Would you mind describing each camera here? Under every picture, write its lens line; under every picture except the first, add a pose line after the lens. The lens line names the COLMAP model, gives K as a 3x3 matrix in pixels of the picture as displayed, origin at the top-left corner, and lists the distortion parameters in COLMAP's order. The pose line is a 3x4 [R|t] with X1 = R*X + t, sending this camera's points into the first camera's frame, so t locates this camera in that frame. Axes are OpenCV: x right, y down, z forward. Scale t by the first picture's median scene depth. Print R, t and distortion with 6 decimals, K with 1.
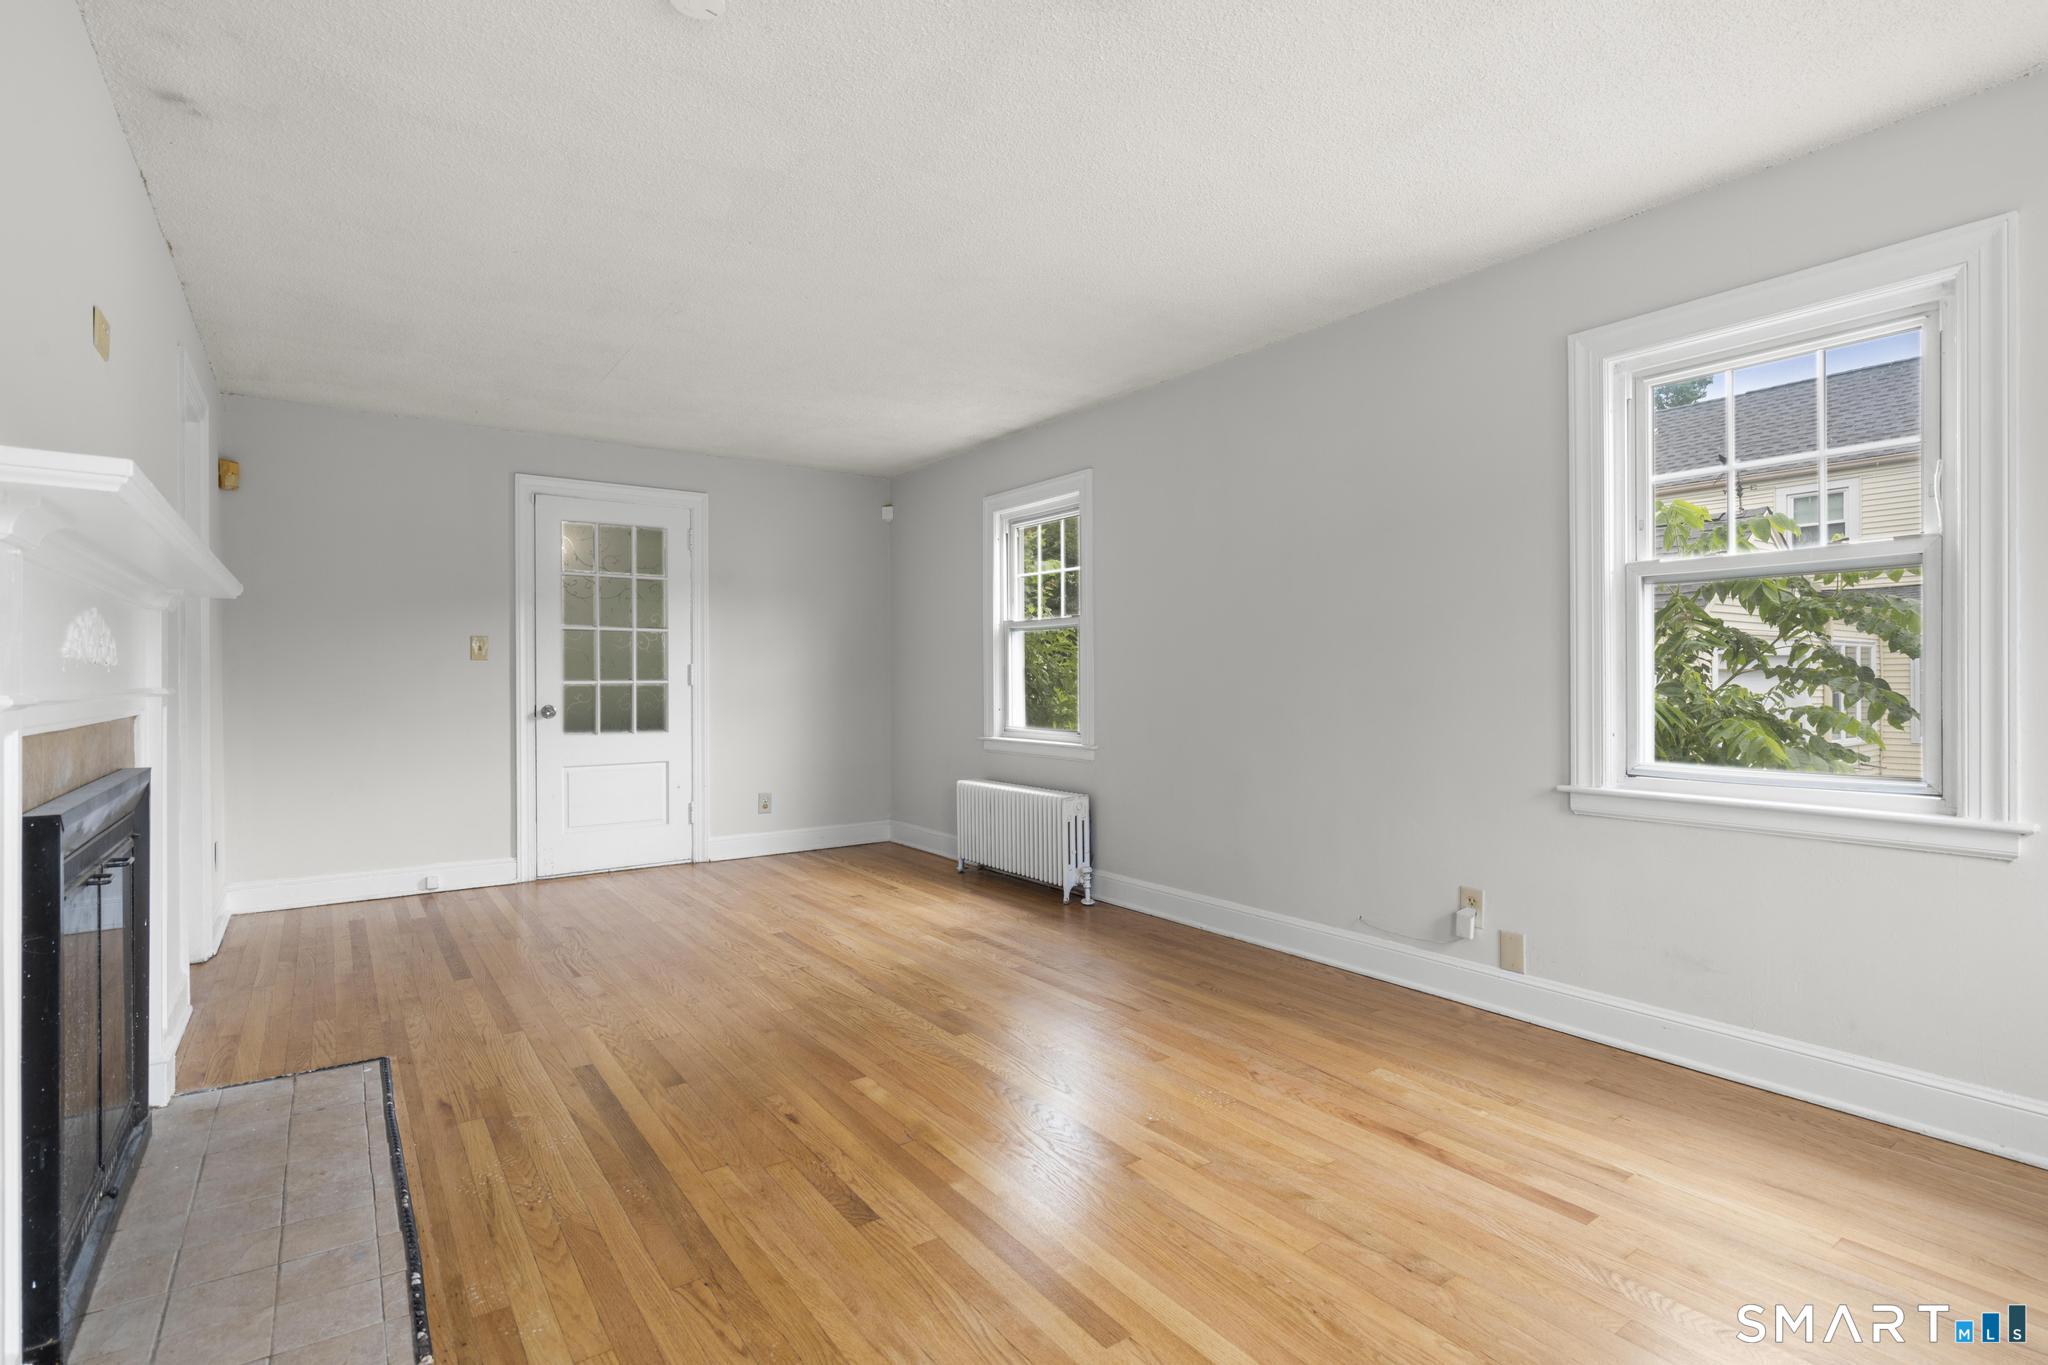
lens RADIAL K [[965.7, 0, 1036.6], [0, 965.7, 677.5], [0, 0, 1]] dist [0.006333, 0.001295]
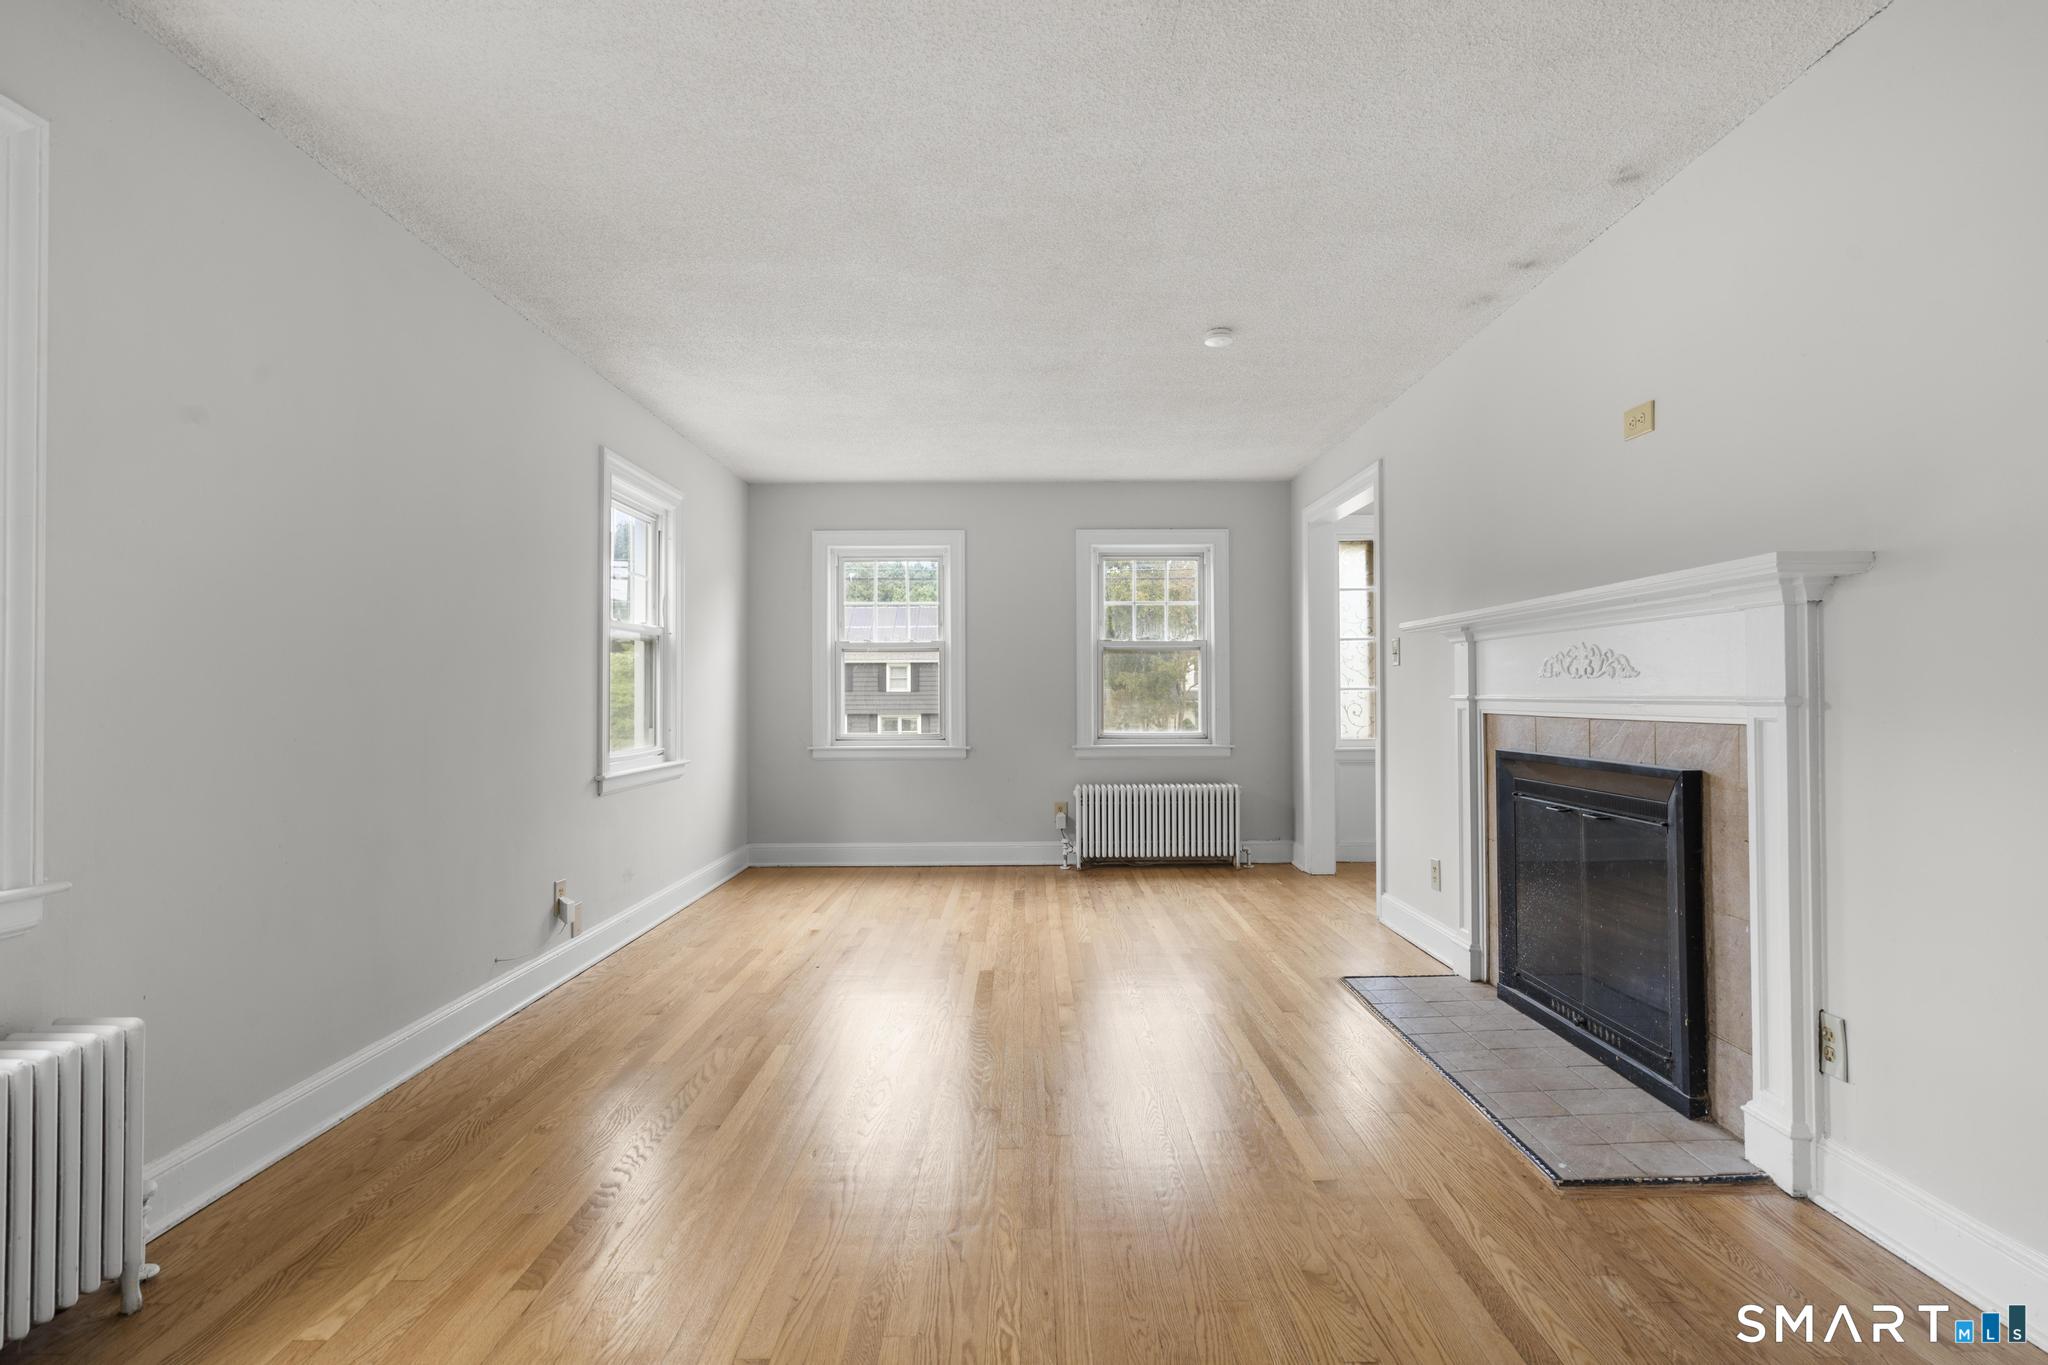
lens RADIAL K [[965.7, 0, 1036.6], [0, 965.7, 677.5], [0, 0, 1]] dist [0.006333, 0.001295]
pose [[-0.796185, 0.020795, 0.604696, -1.044698], [0.008160, 0.999687, -0.023635, 0.014214], [-0.604998, -0.013884, -0.796106, 2.391130]]
